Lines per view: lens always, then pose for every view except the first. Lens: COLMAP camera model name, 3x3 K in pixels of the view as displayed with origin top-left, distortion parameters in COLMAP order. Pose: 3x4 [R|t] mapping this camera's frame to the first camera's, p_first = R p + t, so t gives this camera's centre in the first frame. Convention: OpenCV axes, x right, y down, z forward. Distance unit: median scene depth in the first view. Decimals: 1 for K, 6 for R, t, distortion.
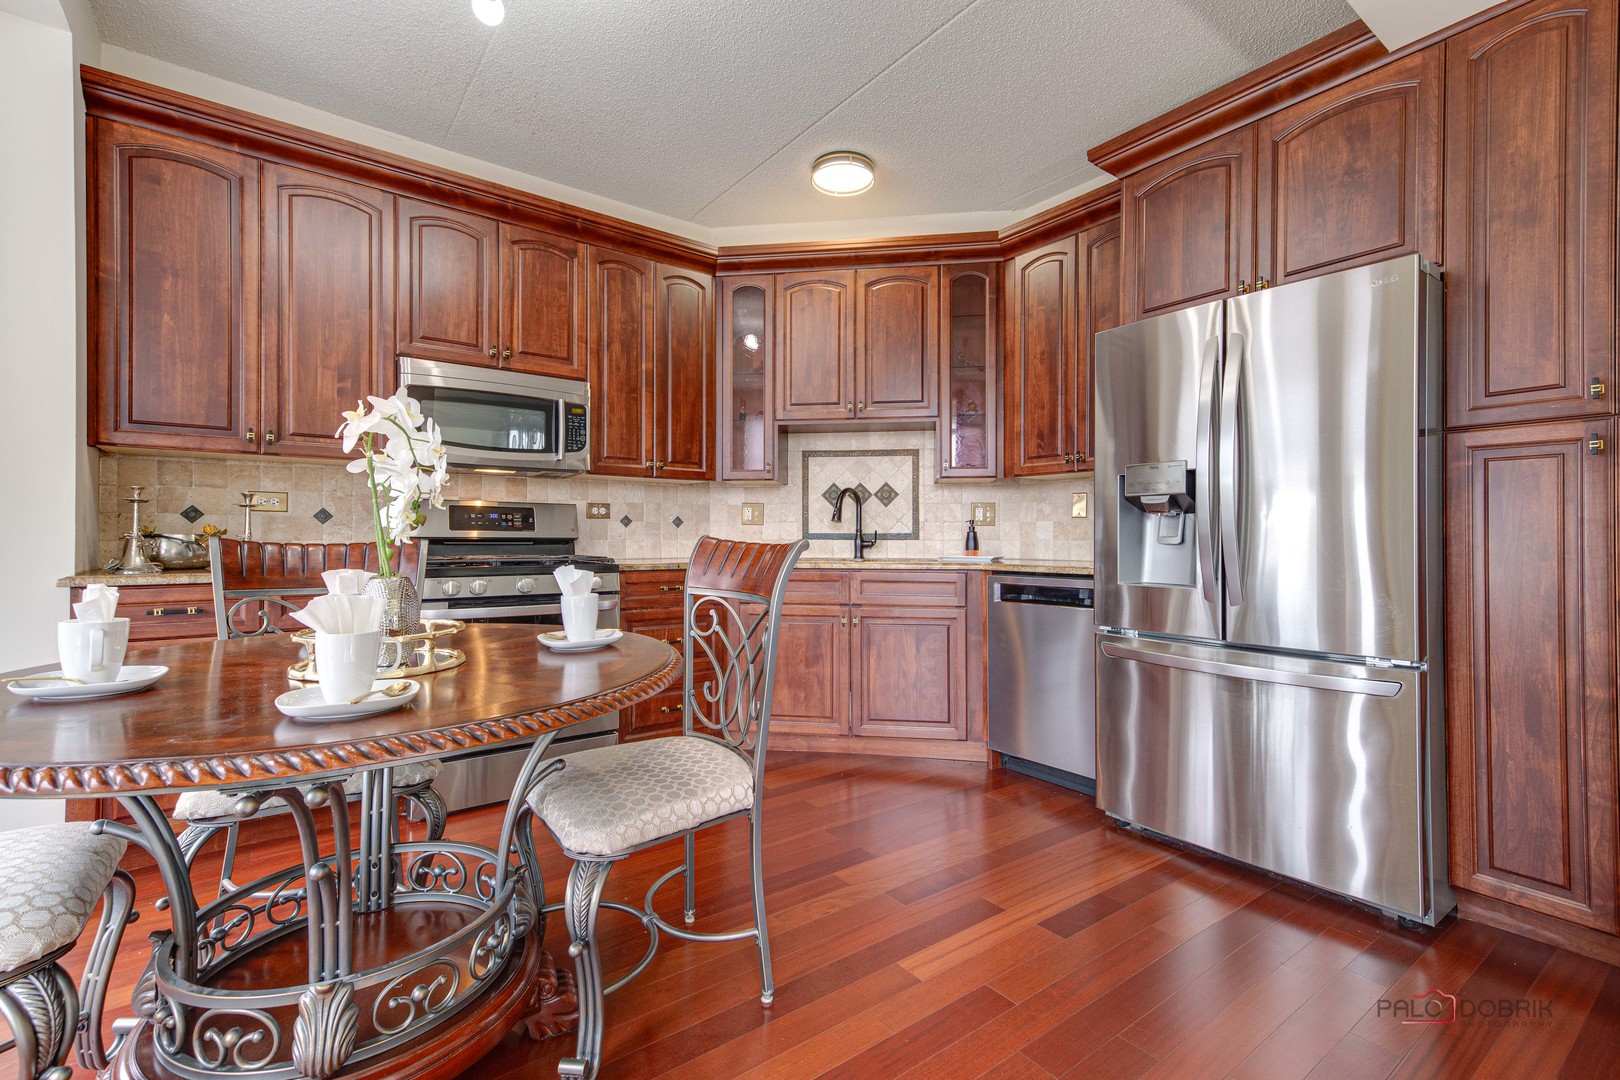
lens RADIAL K [[737.7, 0, 806.4], [0, 737.7, 532.3], [0, 0, 1]] dist [0.017615, -0.000277]
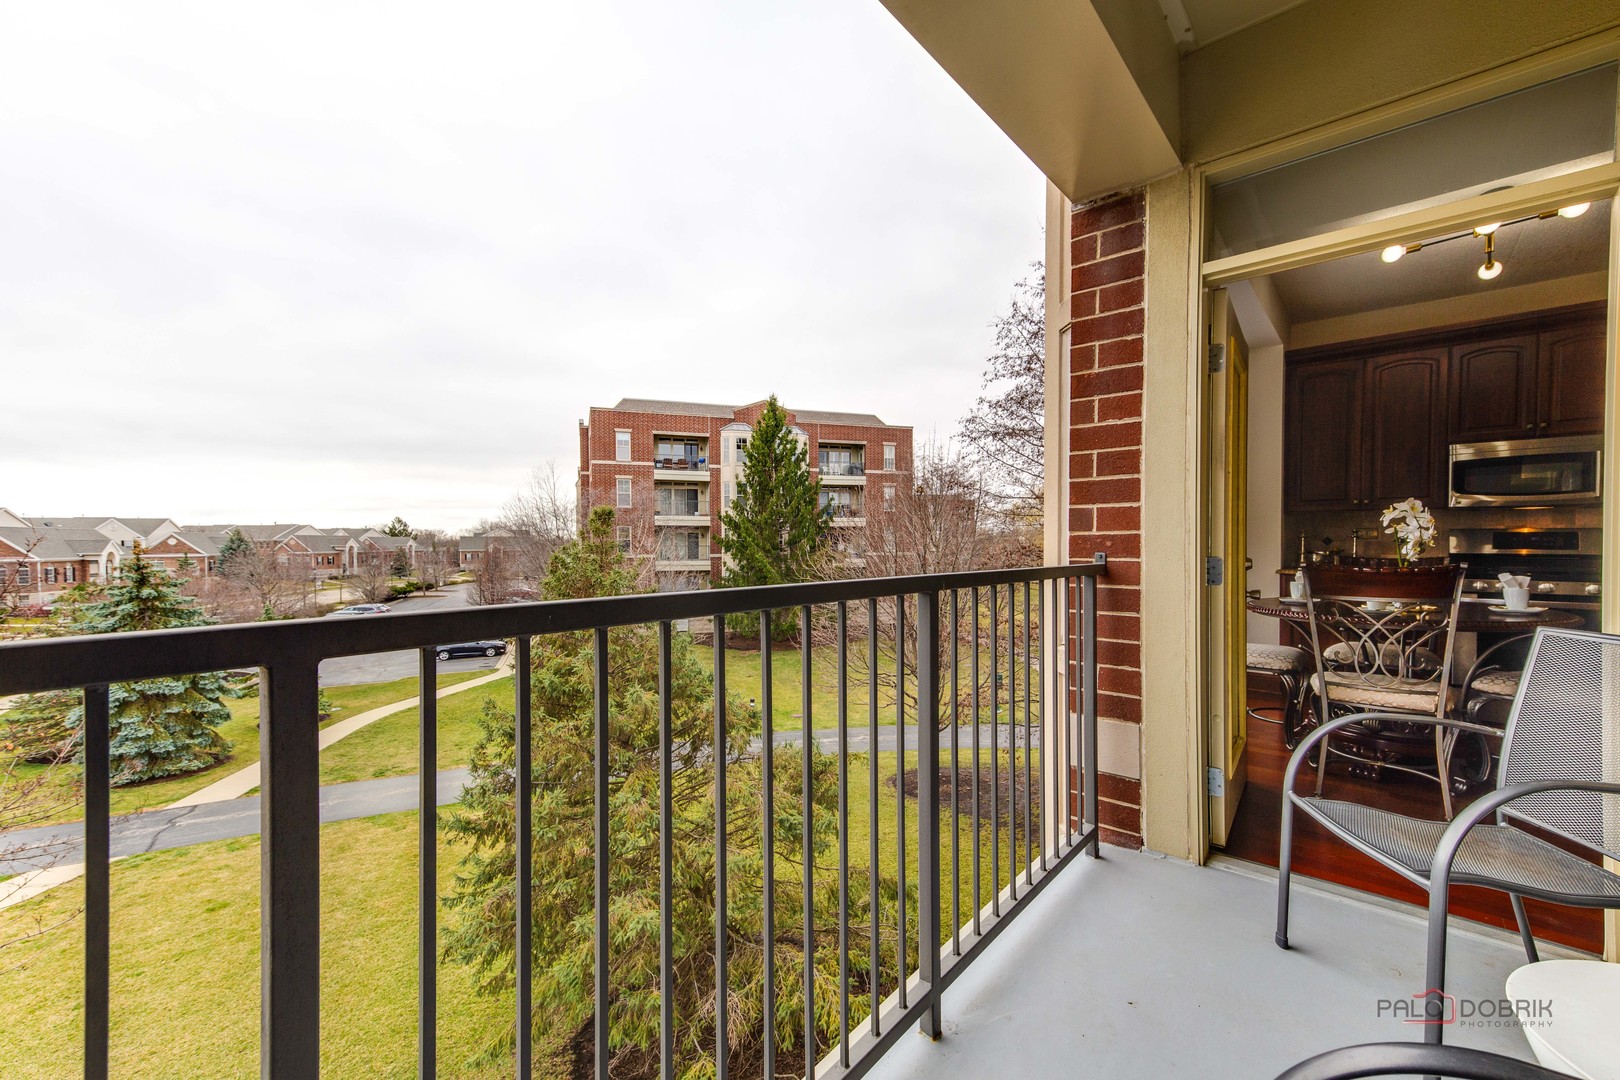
lens RADIAL K [[651.2, 0, 807.2], [0, 651.2, 546.8], [0, 0, 1]] dist [0.003064, 0.000261]
pose [[0.211170, 0.003926, -0.977442, 1.113046], [0.005966, 0.999968, 0.005305, -0.051255], [0.977431, -0.006952, 0.211140, -1.373624]]
